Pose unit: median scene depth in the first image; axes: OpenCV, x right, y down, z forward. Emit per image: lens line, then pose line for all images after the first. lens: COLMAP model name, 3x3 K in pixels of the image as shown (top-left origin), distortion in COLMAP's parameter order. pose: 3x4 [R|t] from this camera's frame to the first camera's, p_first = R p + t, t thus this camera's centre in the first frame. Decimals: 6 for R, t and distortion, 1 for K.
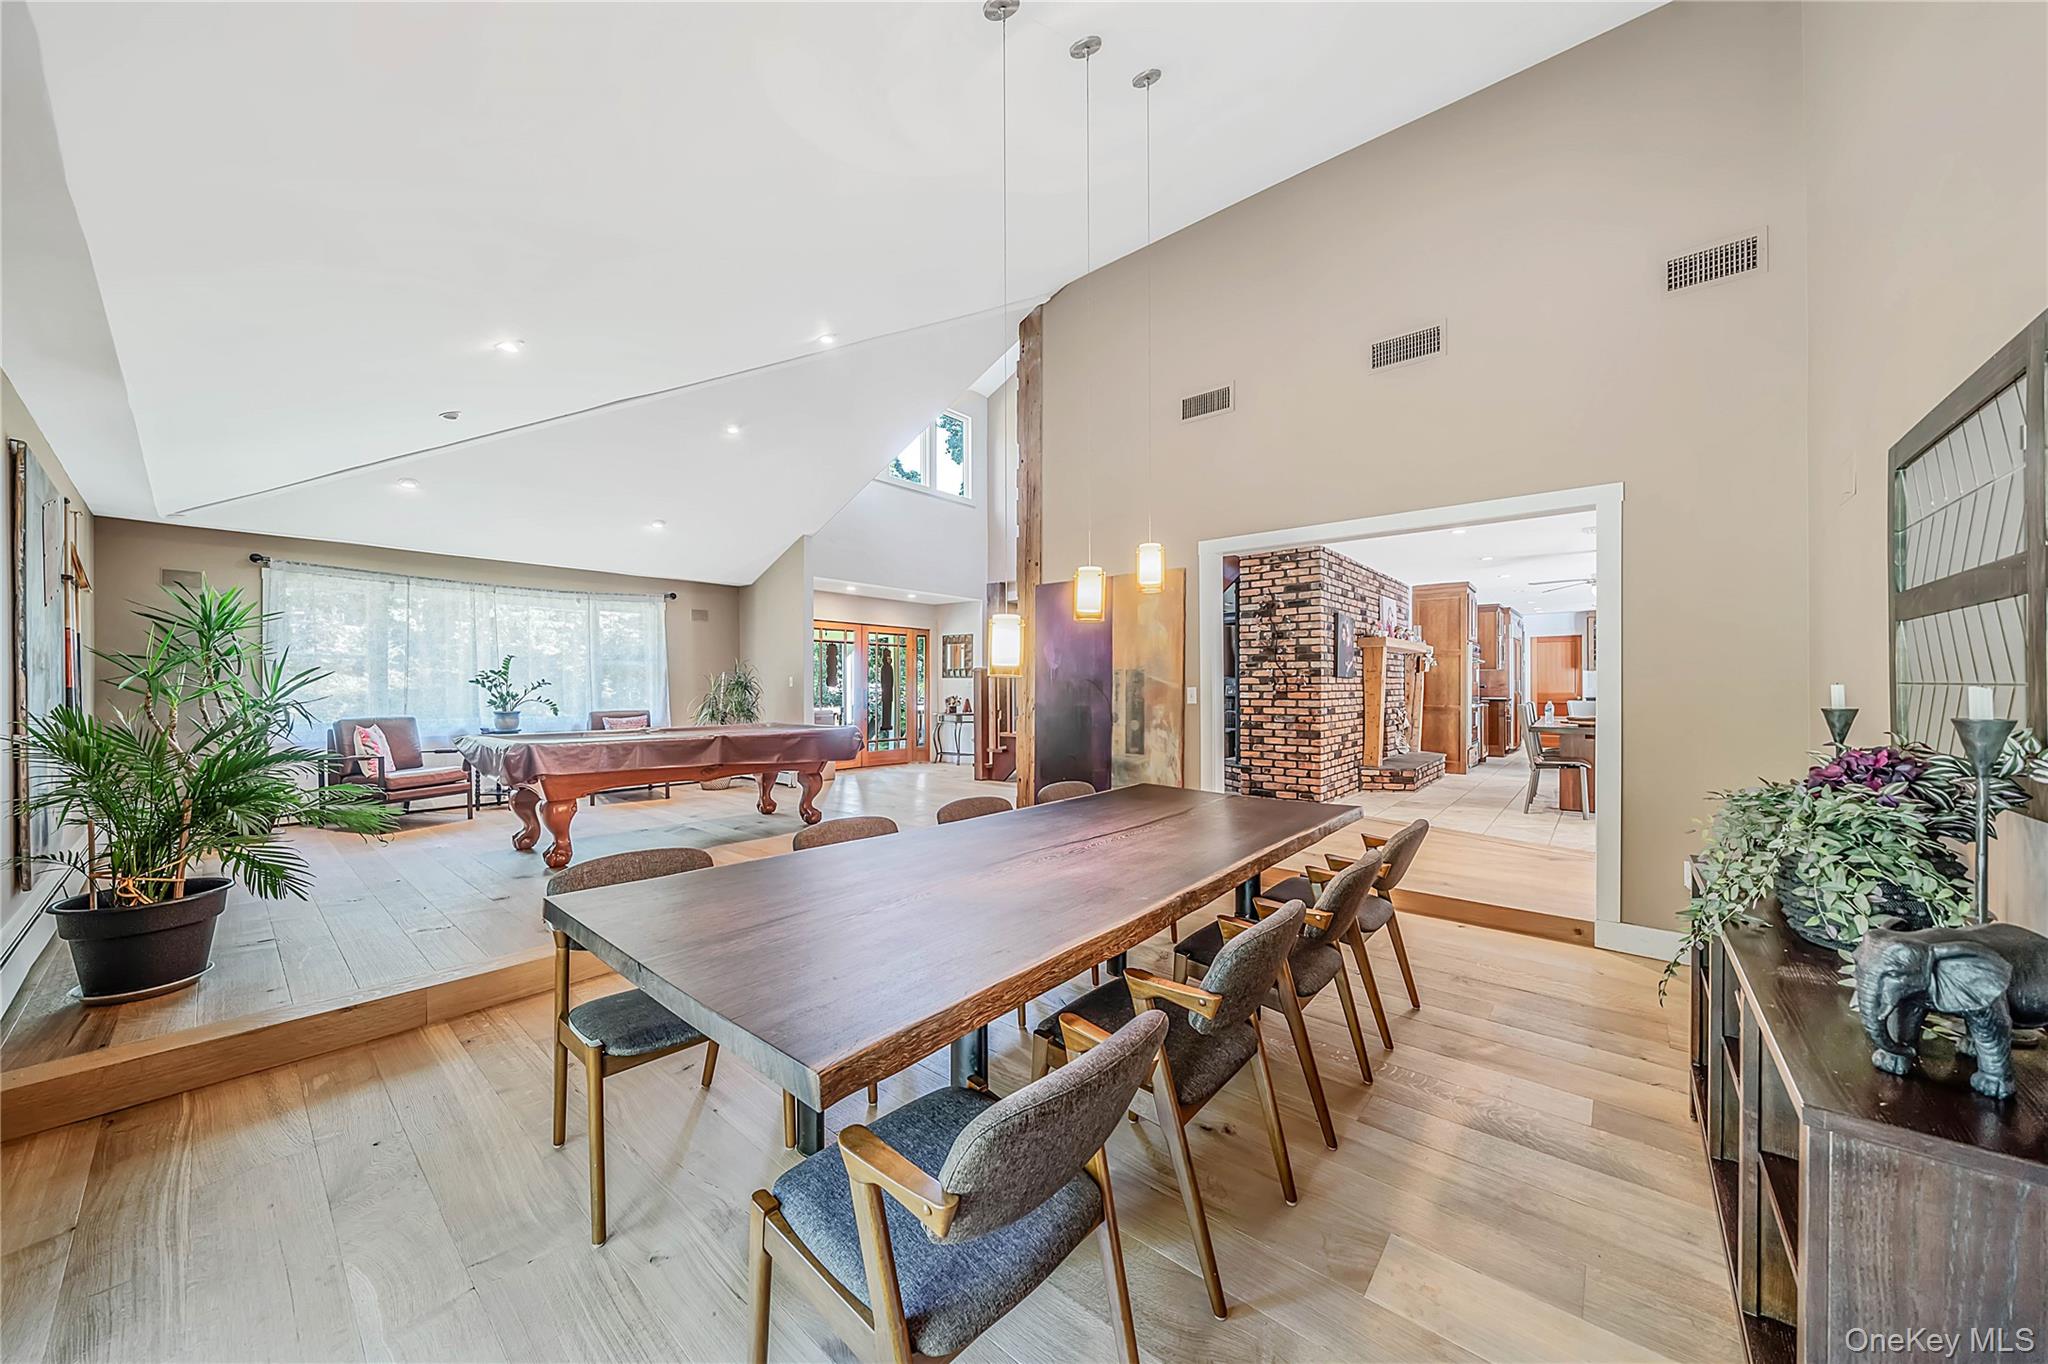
lens RADIAL K [[700.8, 0, 1014.3], [0, 700.8, 688.0], [0, 0, 1]] dist [-0.003289, -0.000196]
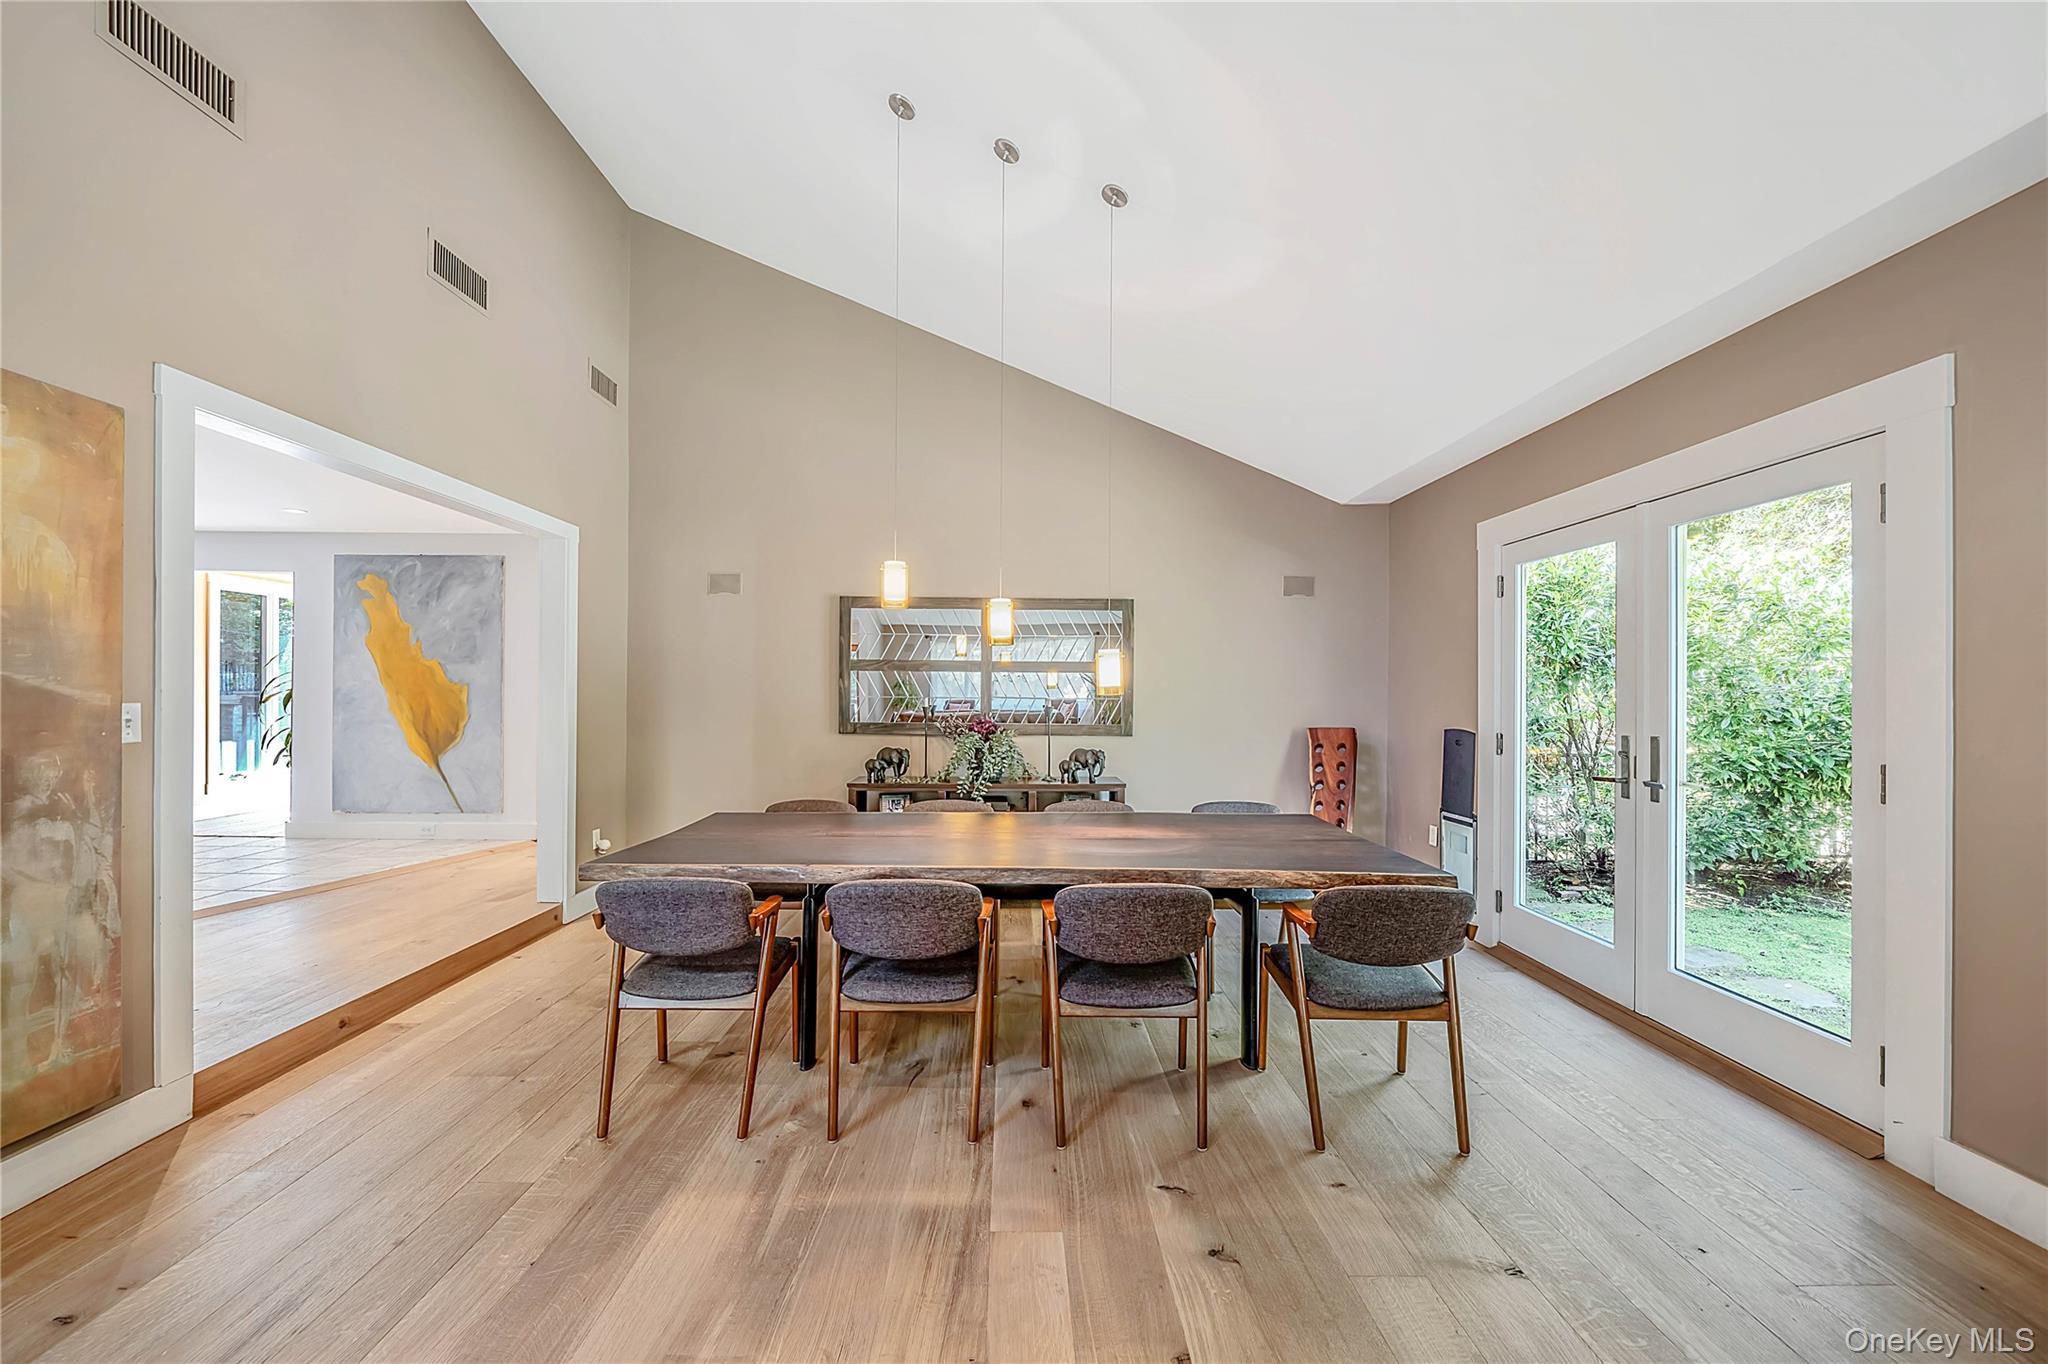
lens RADIAL K [[769.6, 0, 1014.6], [0, 769.6, 690.5], [0, 0, 1]] dist [-0.001023, -0.000068]
pose [[-0.657042, 0.000919, 0.753854, -0.390923], [-0.001839, 0.999994, -0.002822, -0.007145], [-0.753852, -0.003241, -0.657036, 0.826871]]
